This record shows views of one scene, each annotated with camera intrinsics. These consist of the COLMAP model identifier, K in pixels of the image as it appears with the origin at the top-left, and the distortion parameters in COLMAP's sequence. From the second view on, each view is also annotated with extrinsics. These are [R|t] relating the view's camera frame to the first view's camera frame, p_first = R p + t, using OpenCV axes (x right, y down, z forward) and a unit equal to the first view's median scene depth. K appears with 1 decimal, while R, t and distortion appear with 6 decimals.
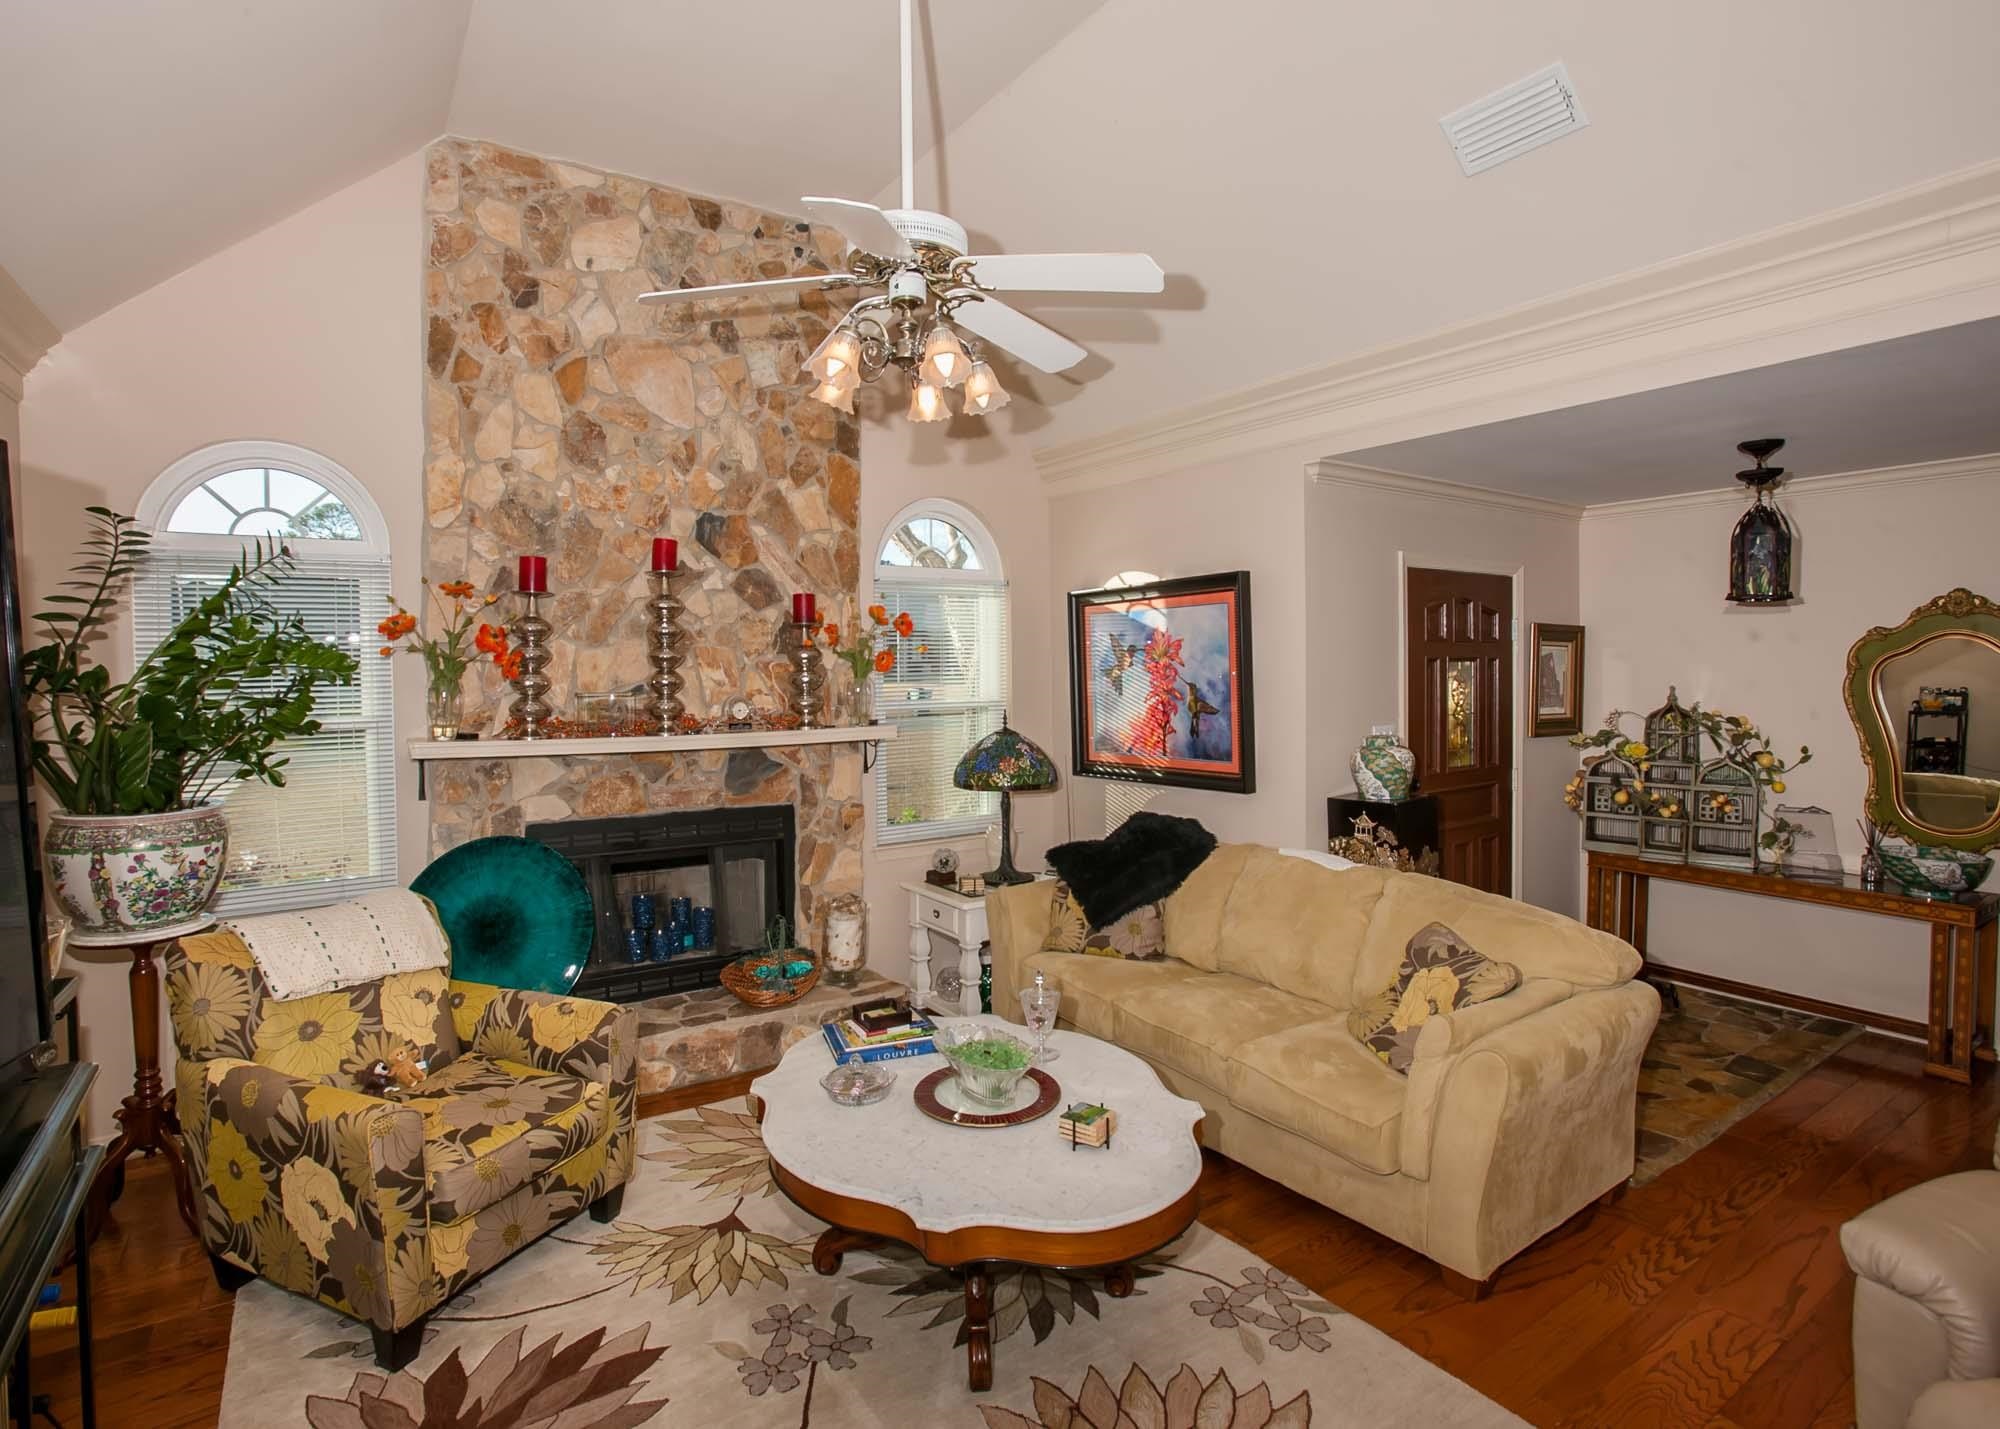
lens RADIAL K [[1022.3, 0, 955.5], [0, 1022.3, 692.9], [0, 0, 1]] dist [-0.075681, 0.039877]
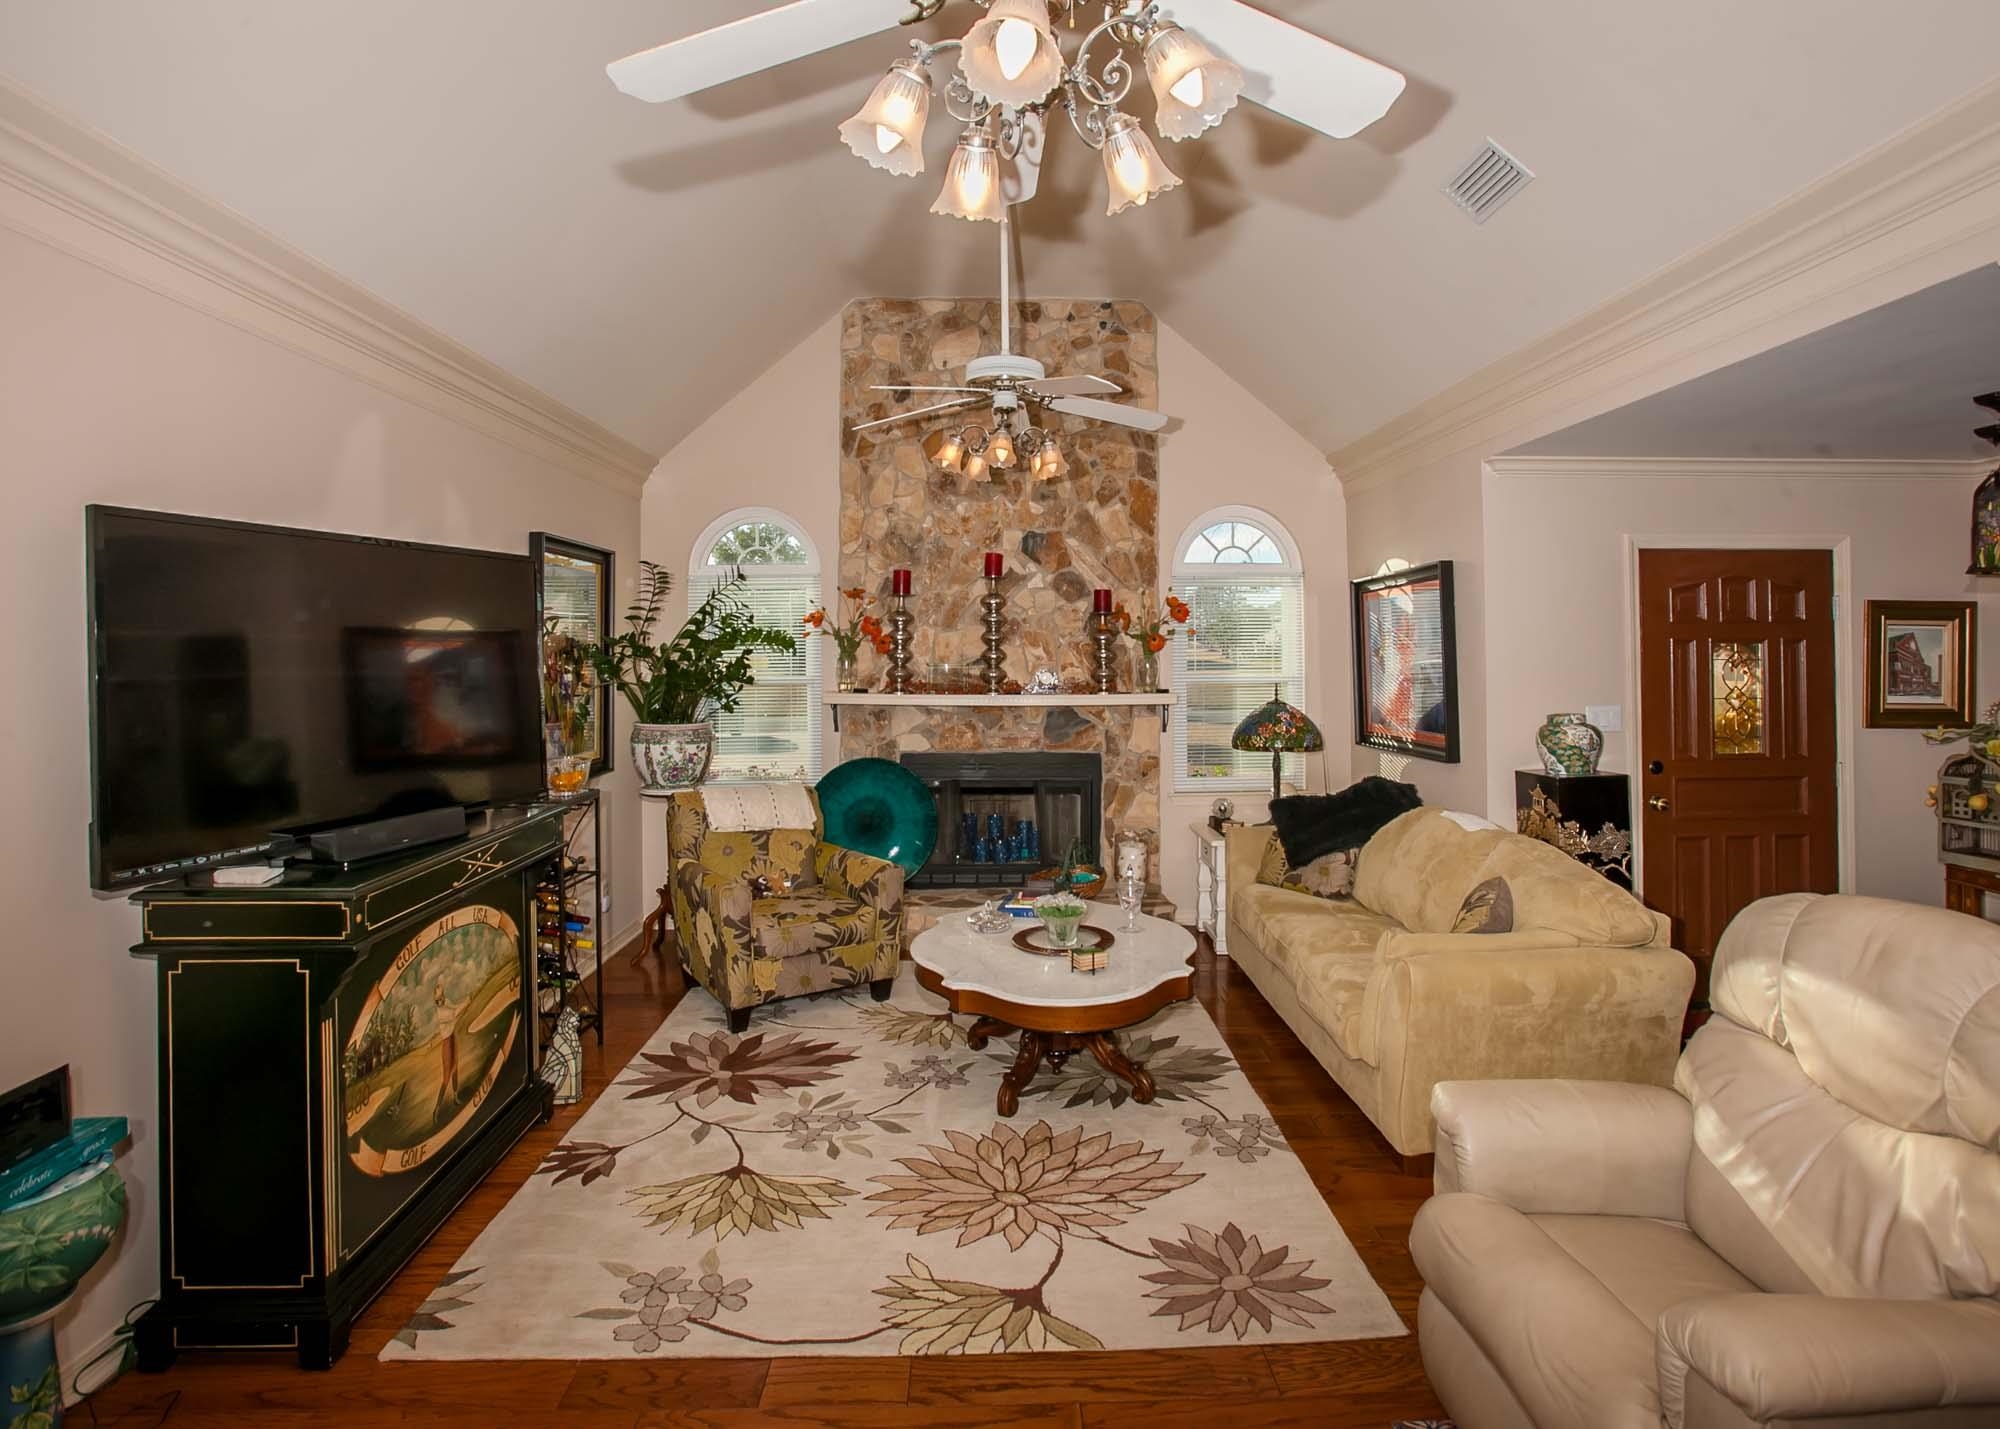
lens RADIAL K [[1077.6, 0, 1000.4], [0, 1077.6, 626.5], [0, 0, 1]] dist [-0.077075, 0.043787]
pose [[0.849645, -0.004201, -0.527339, 0.497350], [-0.017727, 0.999176, -0.036521, 0.002051], [0.527058, 0.040378, 0.848870, -0.242075]]
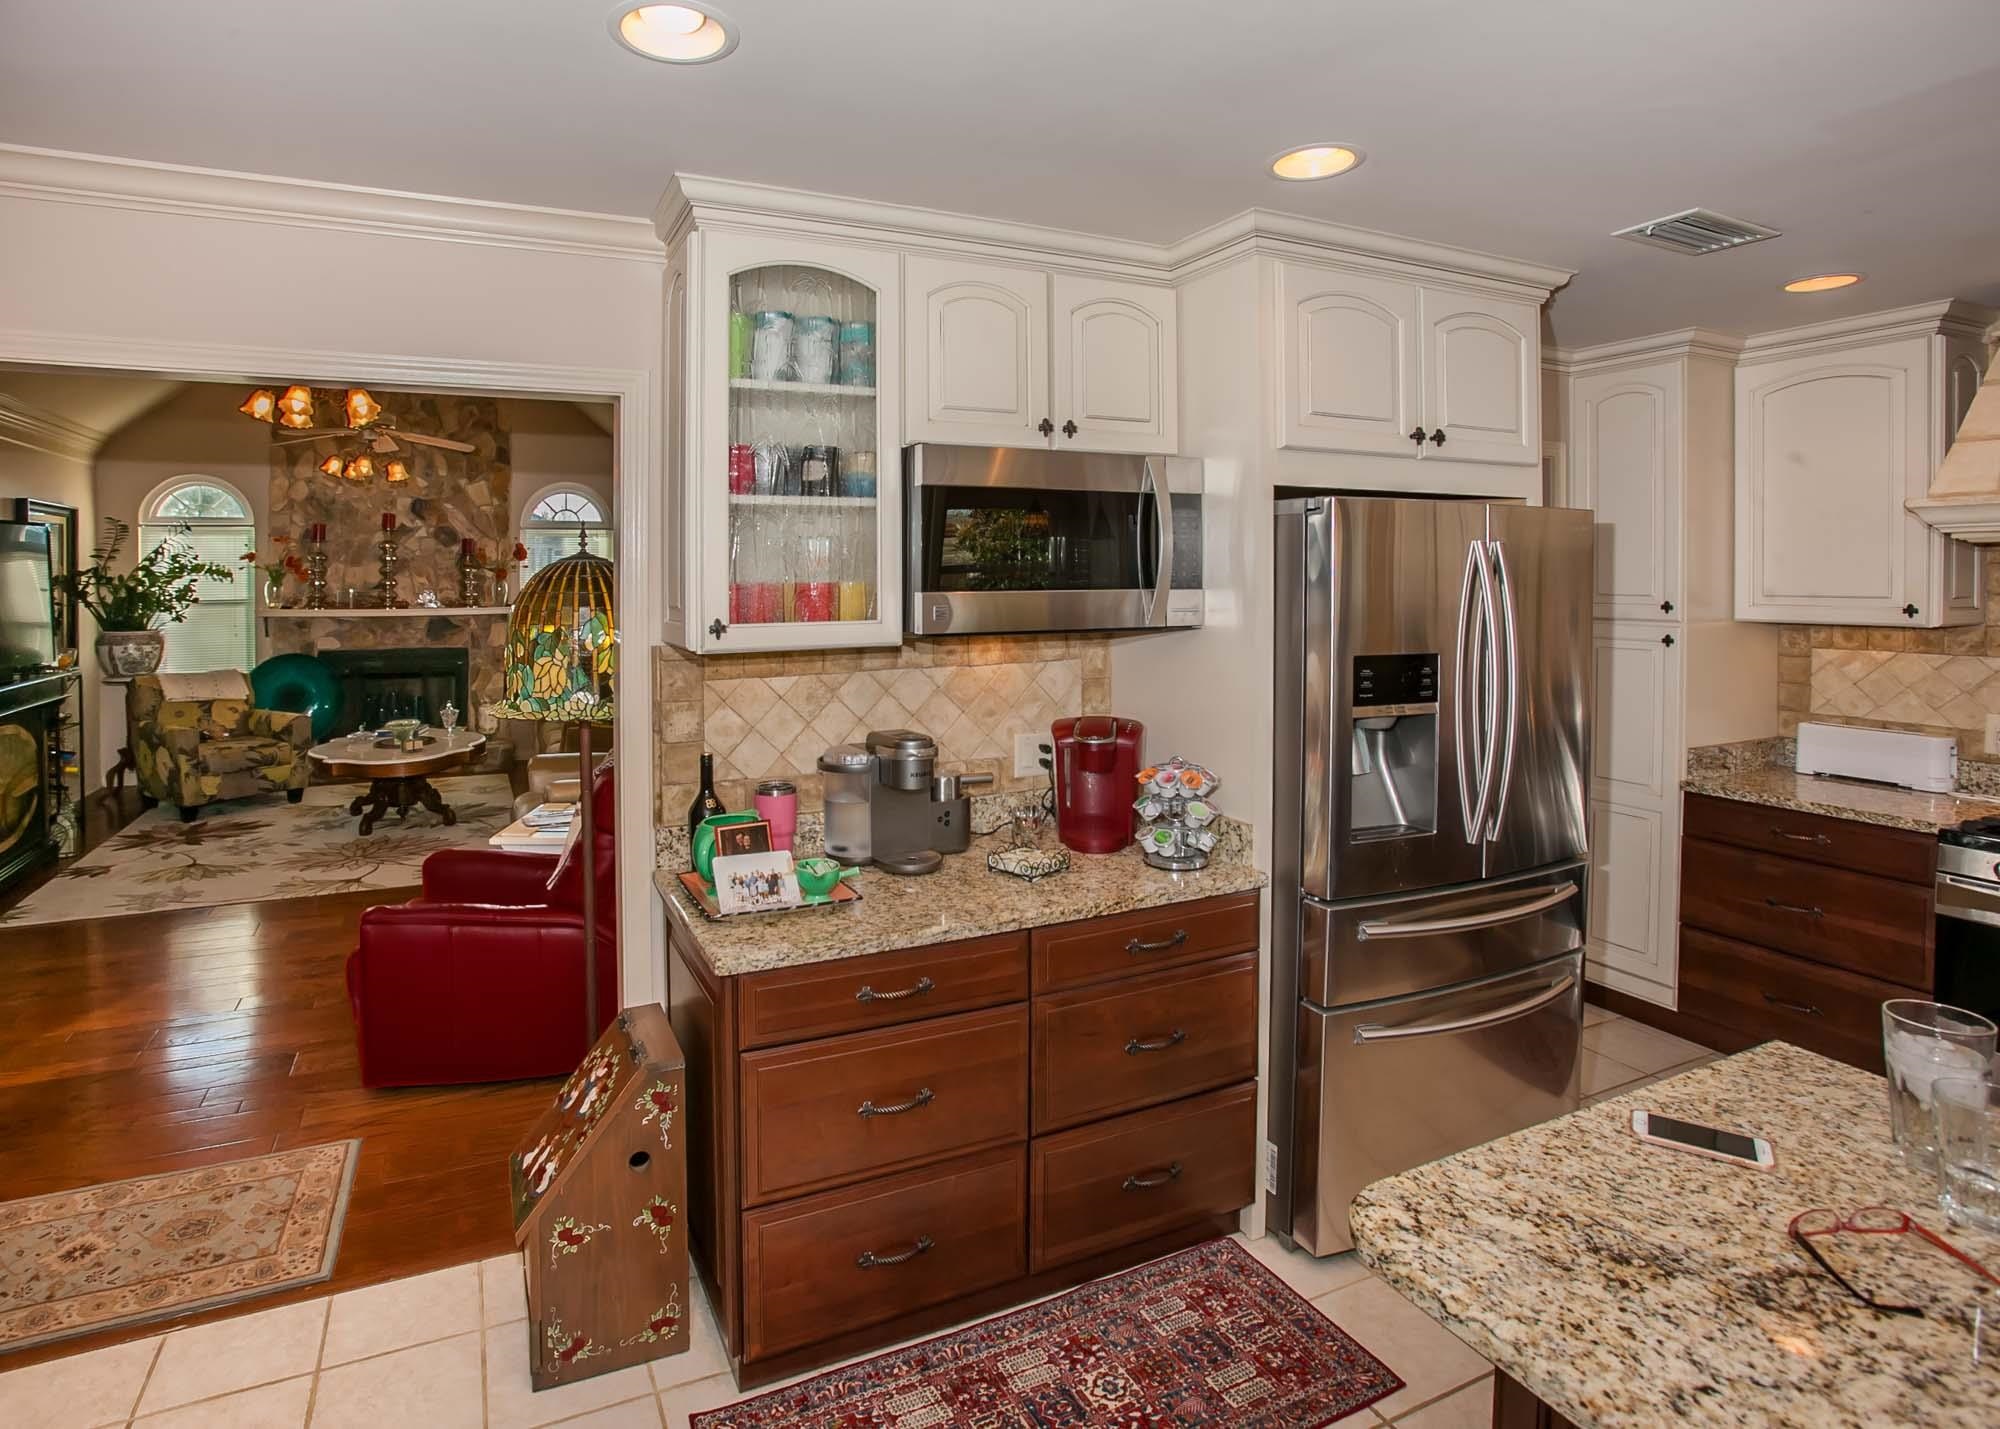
lens RADIAL K [[1138.0, 0, 970.2], [0, 1138.0, 573.8], [0, 0, 1]] dist [-0.049934, 0.037790]
pose [[0.985940, 0.005321, -0.167013, 1.242746], [-0.009499, 0.999661, -0.024230, 0.013939], [0.166828, 0.025476, 0.985657, -1.031417]]
